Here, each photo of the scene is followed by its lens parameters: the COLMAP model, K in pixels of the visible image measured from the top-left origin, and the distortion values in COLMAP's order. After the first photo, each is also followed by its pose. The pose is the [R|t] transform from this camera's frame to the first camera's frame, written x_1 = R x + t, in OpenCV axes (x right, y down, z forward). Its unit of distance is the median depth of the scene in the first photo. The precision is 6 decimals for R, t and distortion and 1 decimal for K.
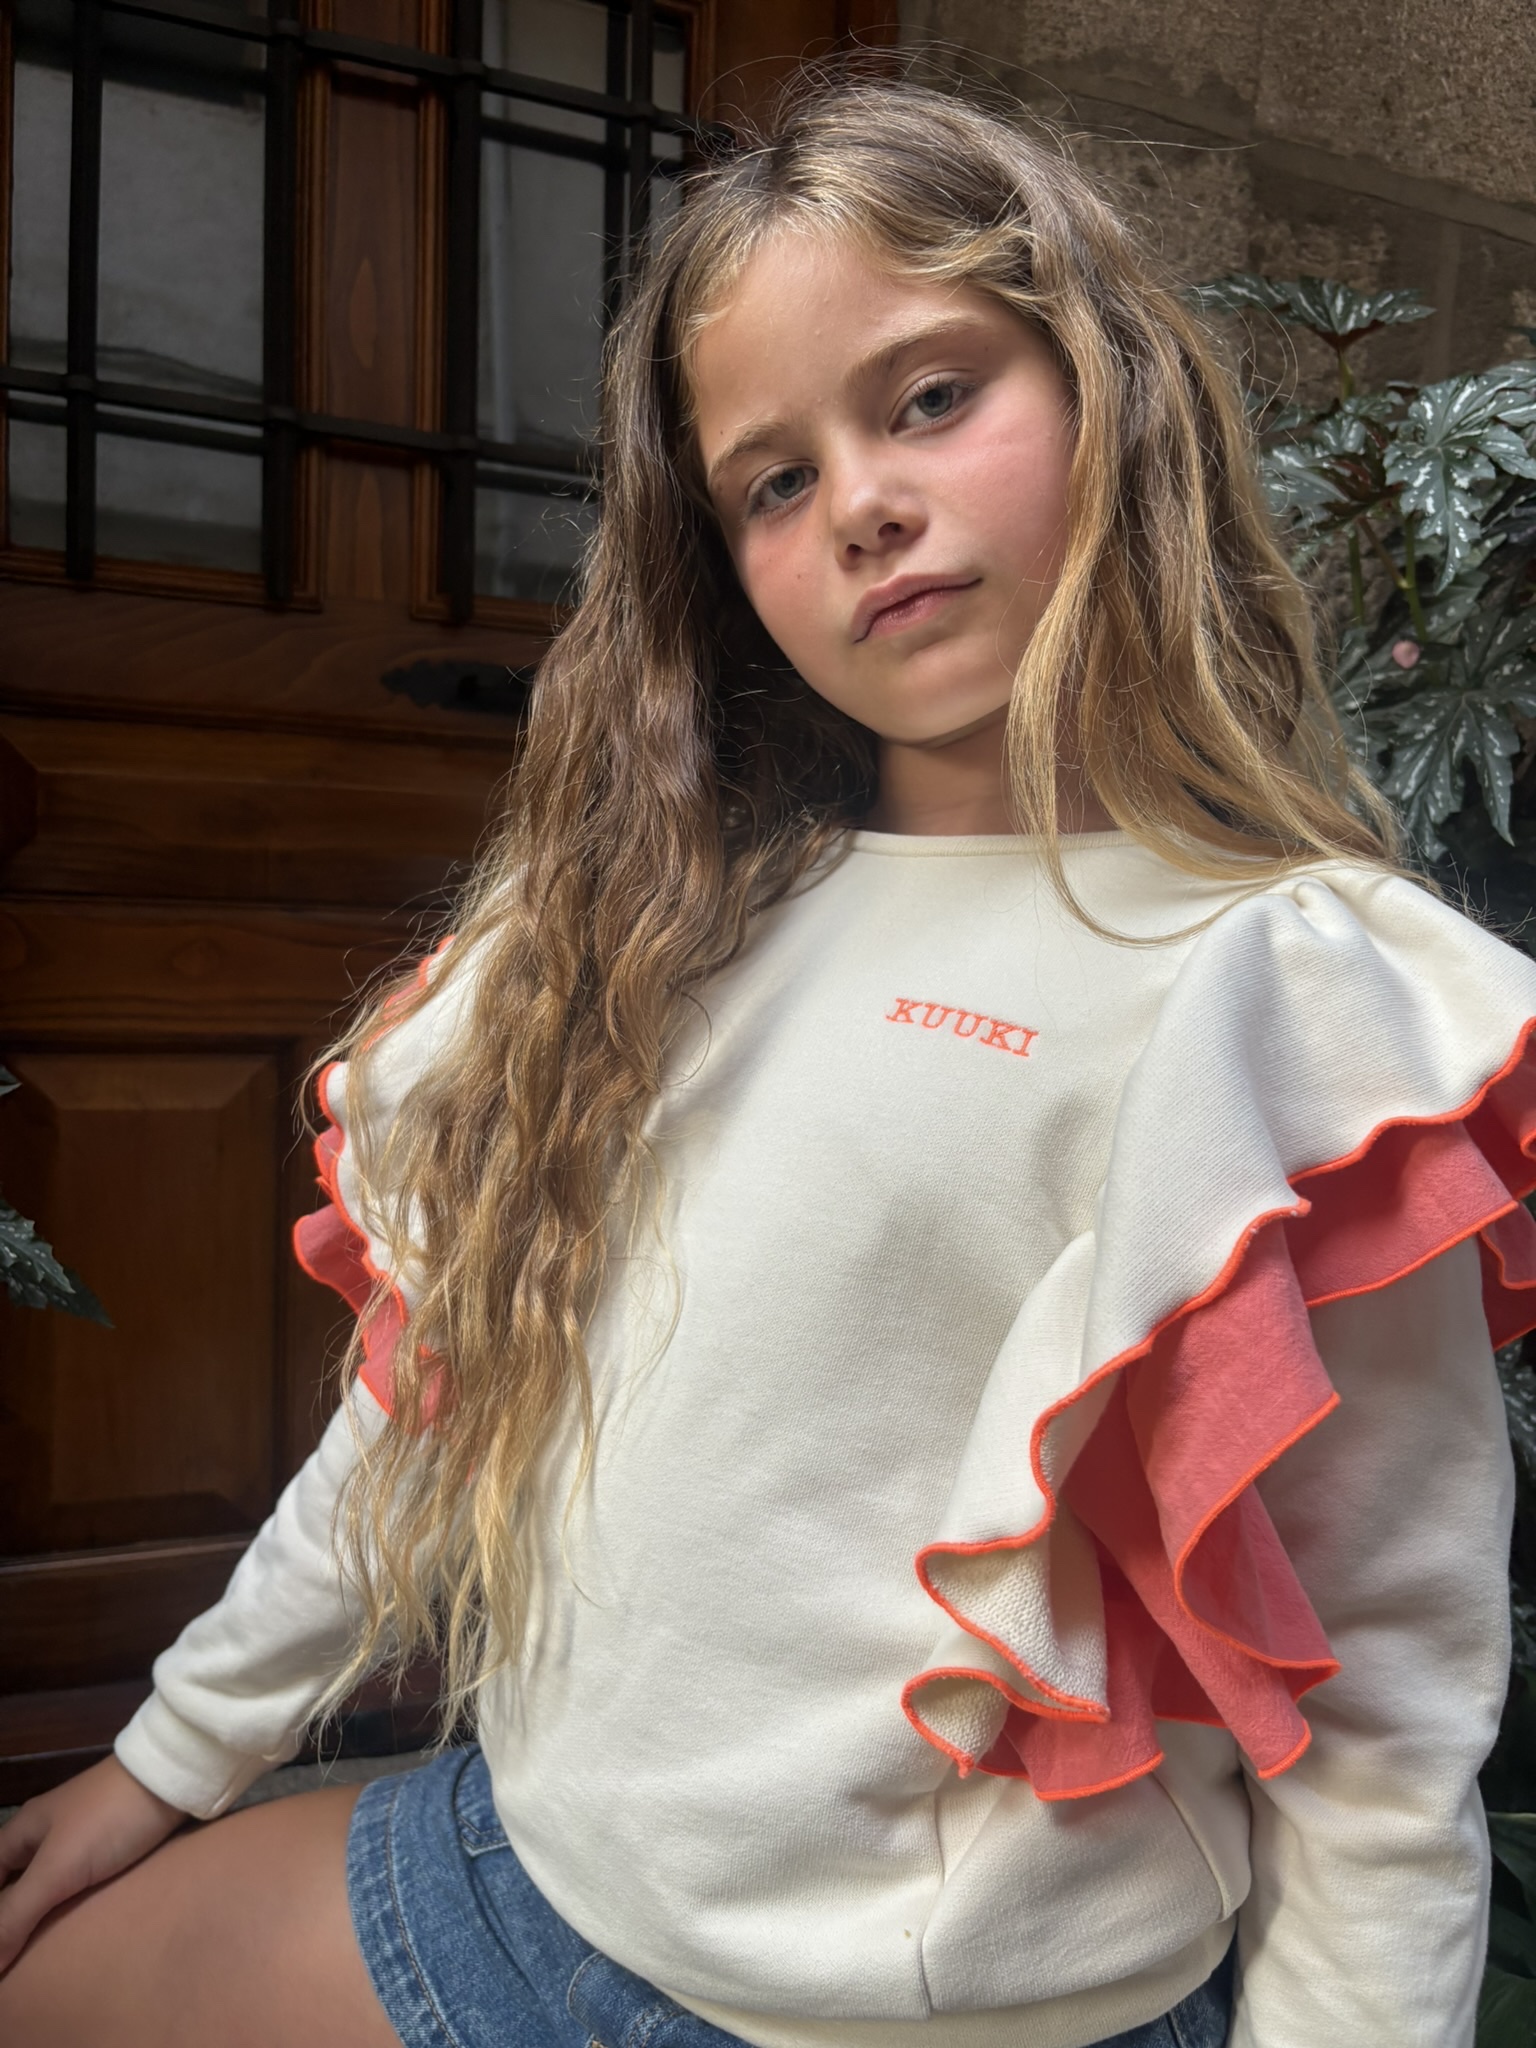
lens RADIAL K [[1539.6, 0, 768.0], [0, 1539.6, 1024.0], [0, 0, 1]] dist [0.028757, -0.042193]
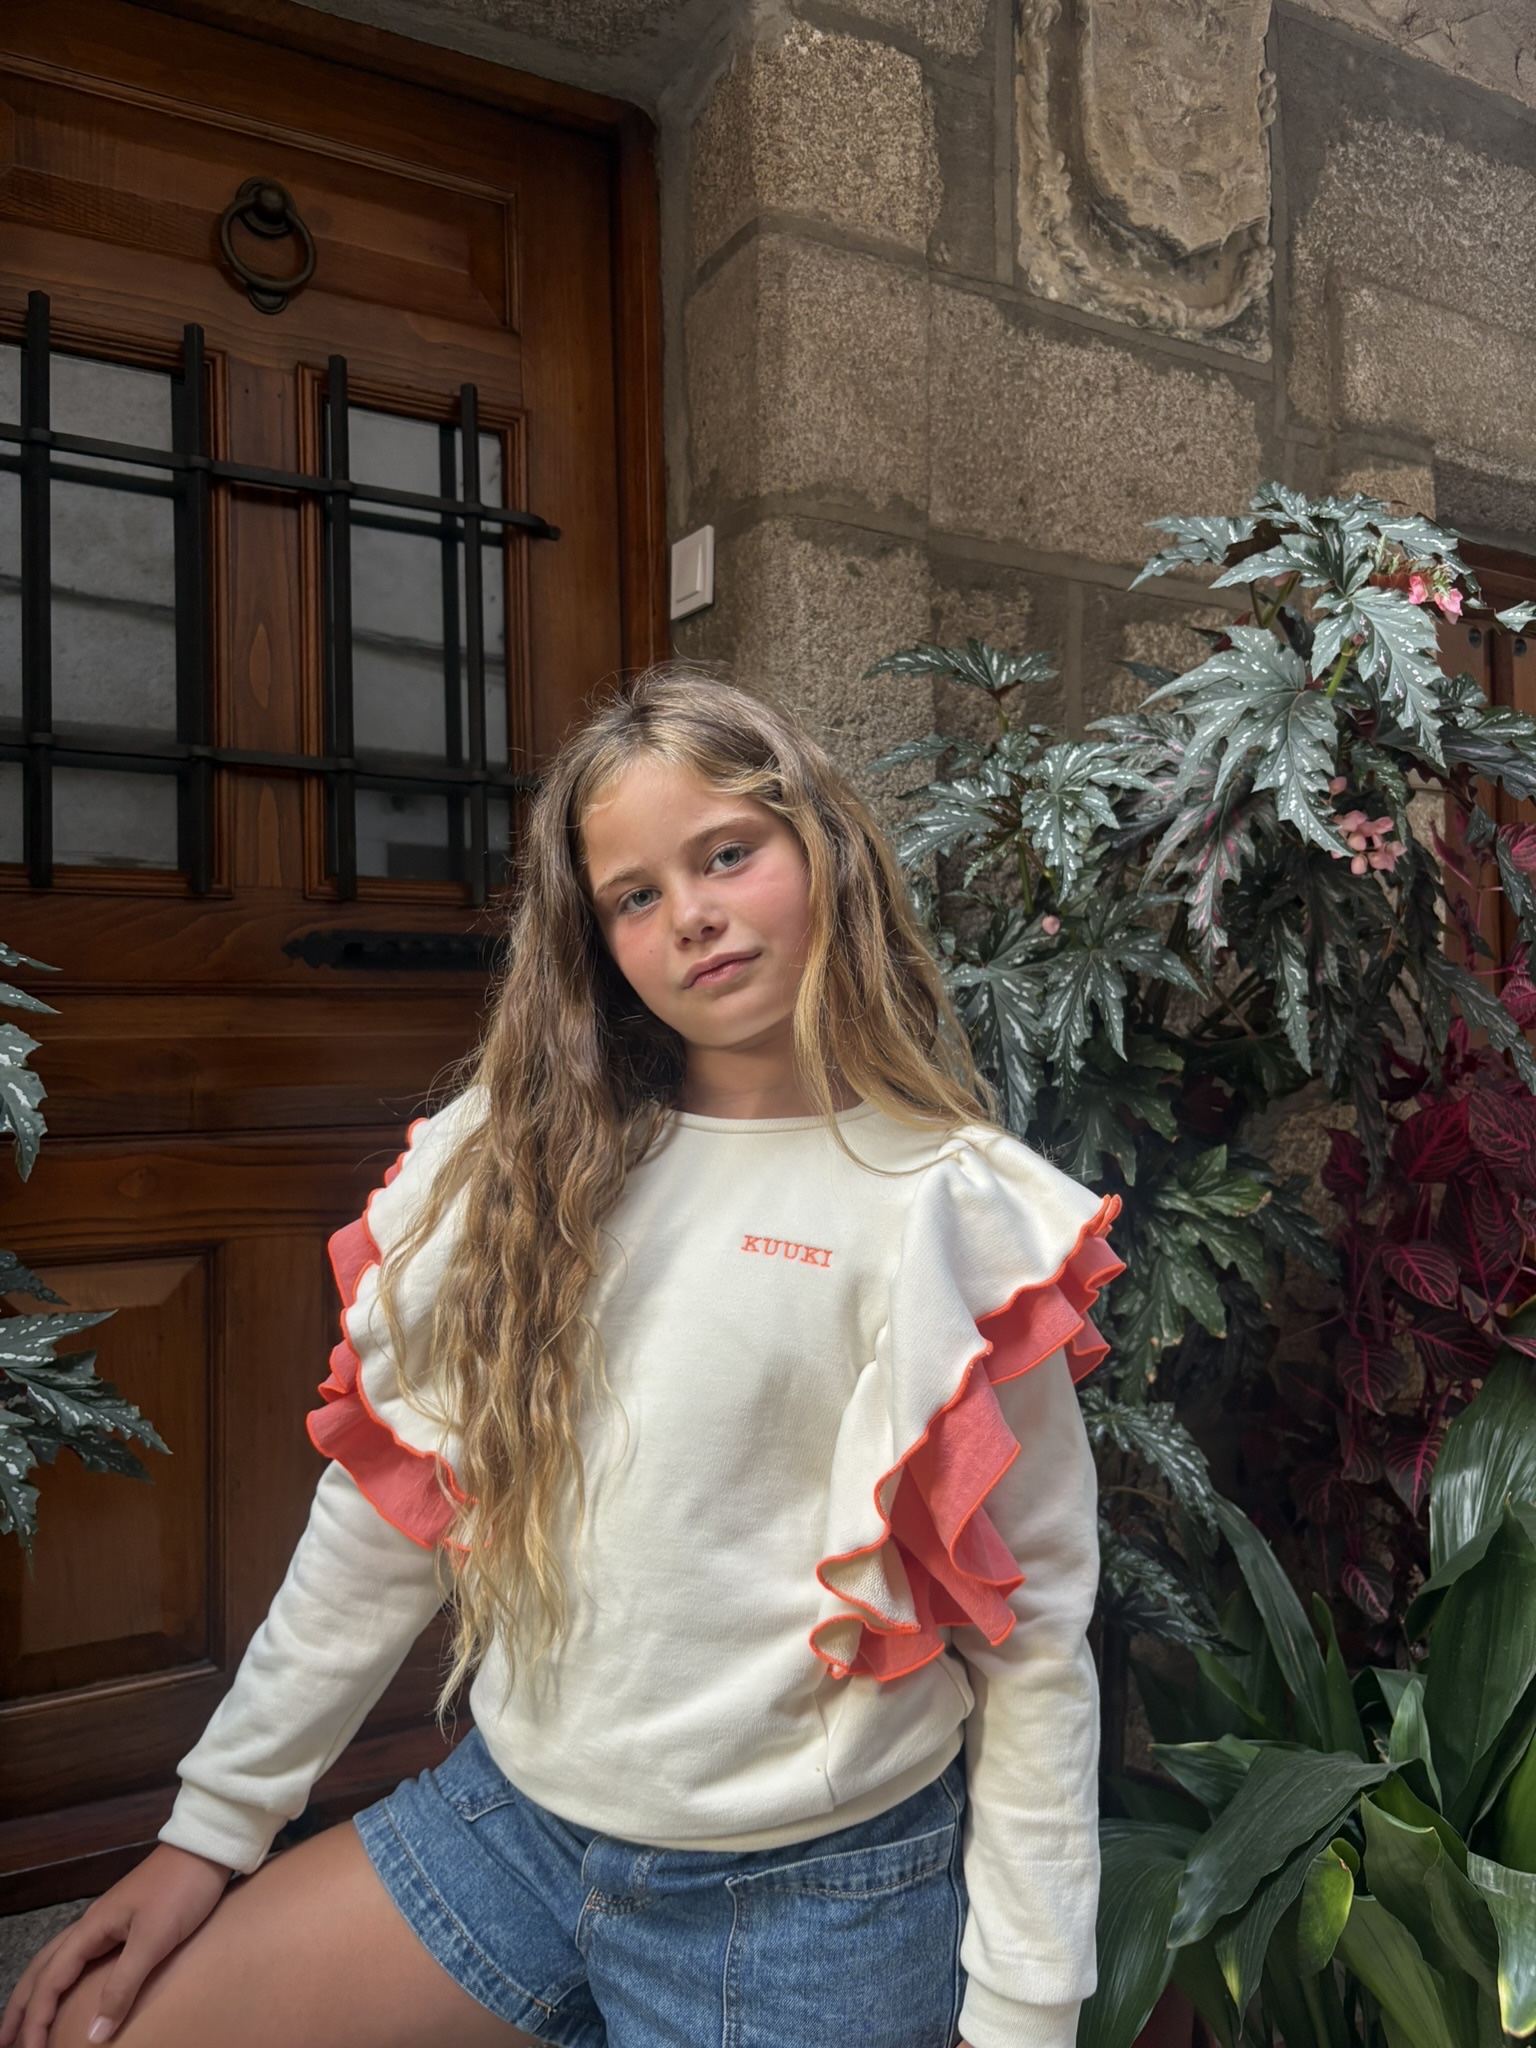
lens RADIAL K [[1539.6, 0, 768.0], [0, 1539.6, 1024.0], [0, 0, 1]] dist [0.028757, -0.042193]
pose [[0.987429, -0.045558, 0.151356, -0.066495], [0.059078, 0.994536, -0.086067, -0.038951], [-0.146608, 0.093927, 0.984725, -0.353376]]
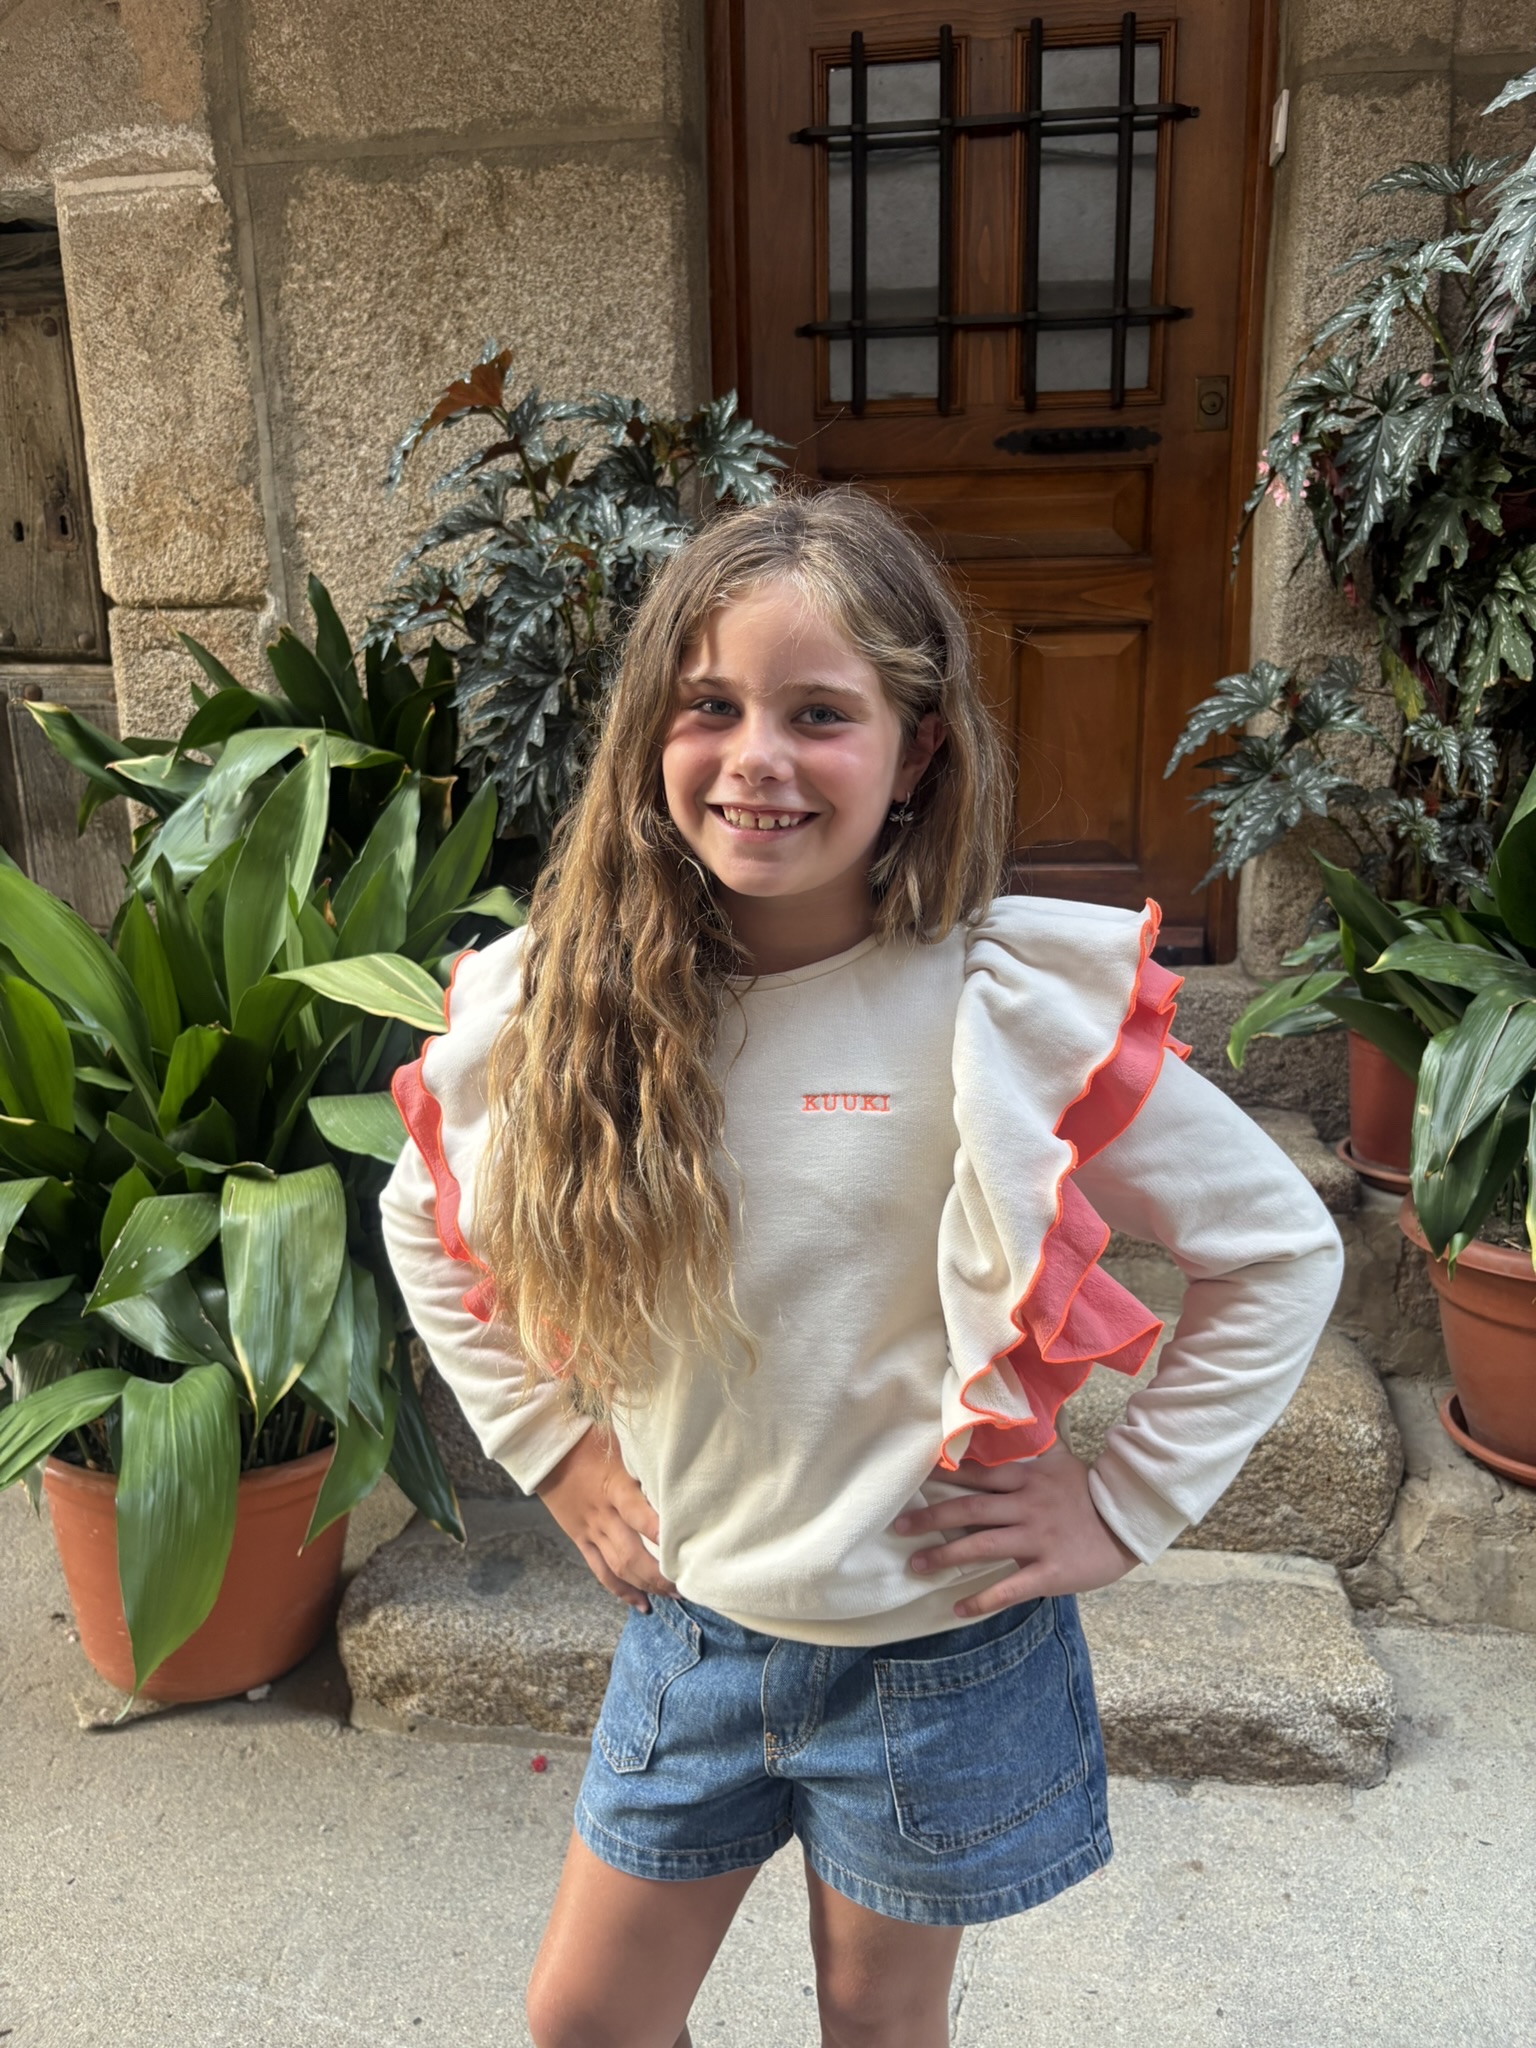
lens RADIAL K [[1556.7, 0, 804.0], [0, 1556.7, 1115.9], [0, 0, 1]] dist [0.120617, -0.156152]
pose [[0.873756, 0.088986, -0.478154, 0.783208], [0.015488, 0.977531, 0.210223, 0.262208], [0.486117, -0.191090, 0.852745, -1.401596]]
